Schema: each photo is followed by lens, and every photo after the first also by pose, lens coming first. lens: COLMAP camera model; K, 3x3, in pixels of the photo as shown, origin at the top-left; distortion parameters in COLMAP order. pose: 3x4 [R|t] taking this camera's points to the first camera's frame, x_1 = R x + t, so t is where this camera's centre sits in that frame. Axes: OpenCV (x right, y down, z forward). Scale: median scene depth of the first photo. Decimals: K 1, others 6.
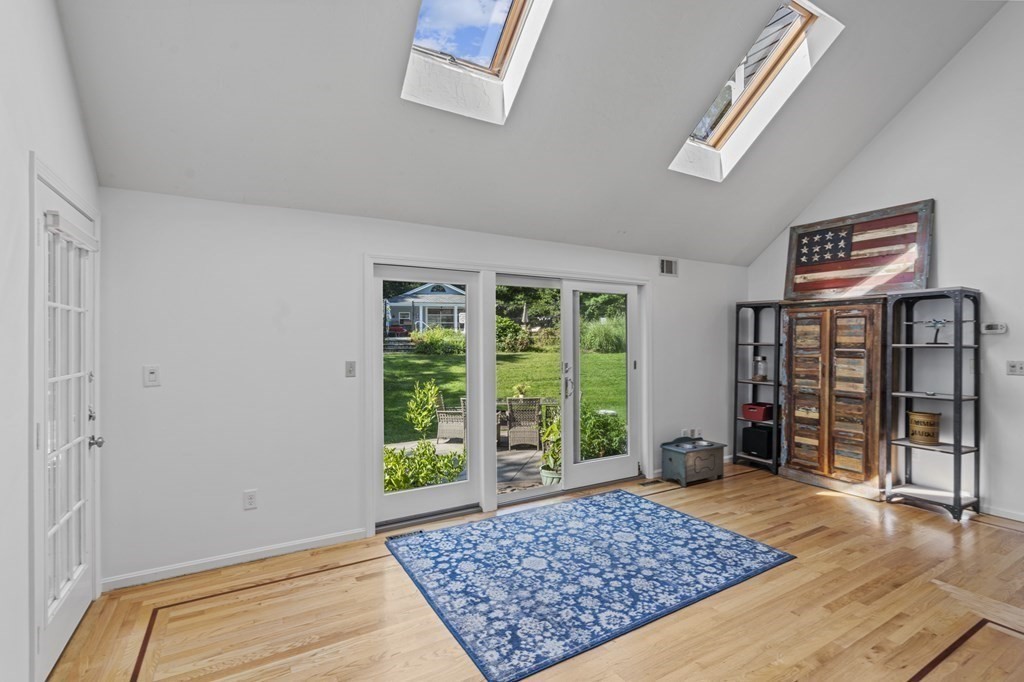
lens RADIAL K [[469.6, 0, 507.7], [0, 469.6, 340.4], [0, 0, 1]] dist [-0.002965, -0.000029]
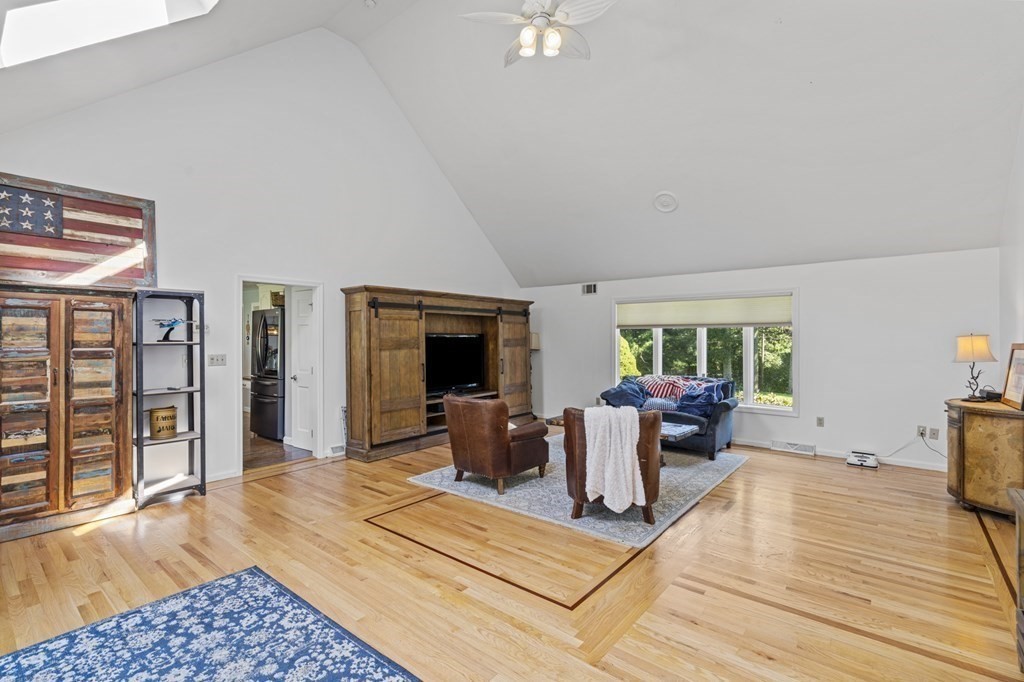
lens RADIAL K [[469.6, 0, 507.7], [0, 469.6, 340.4], [0, 0, 1]] dist [-0.002965, -0.000029]
pose [[-0.349706, -0.002961, 0.936855, -0.321268], [0.001597, 0.999992, 0.003757, 0.002353], [-0.936858, 0.002810, -0.349698, 0.610502]]
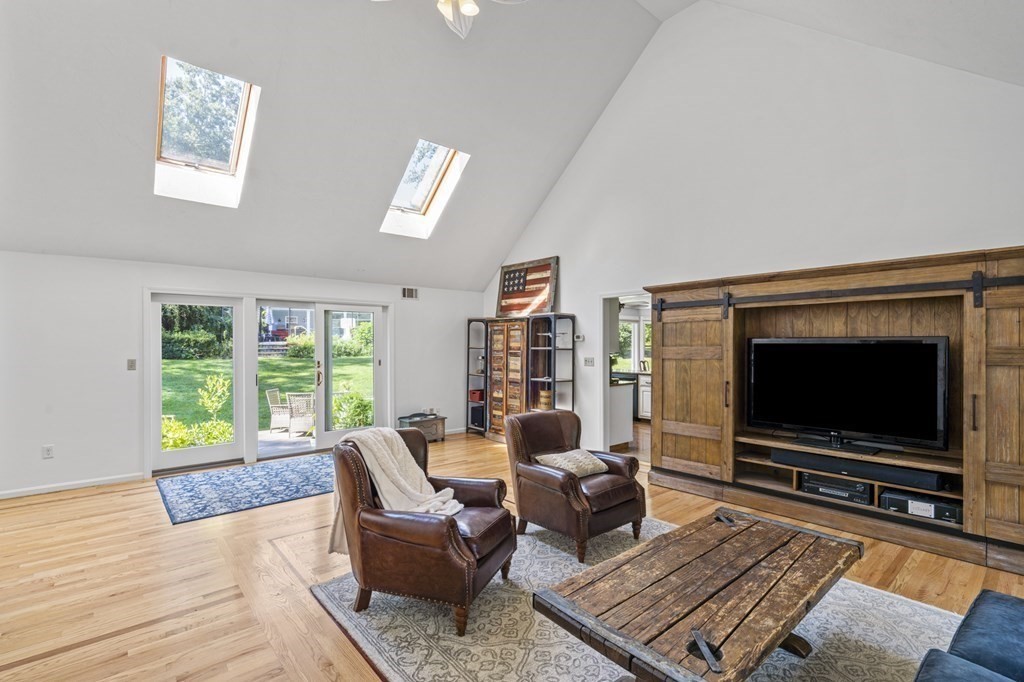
lens RADIAL K [[474.8, 0, 510.2], [0, 474.8, 346.3], [0, 0, 1]] dist [0.000466, 0.000663]
pose [[0.984089, -0.000264, 0.177678, 0.448702], [-0.000318, 0.999995, 0.003246, -0.001257], [-0.177678, -0.003250, 0.984083, -0.533732]]
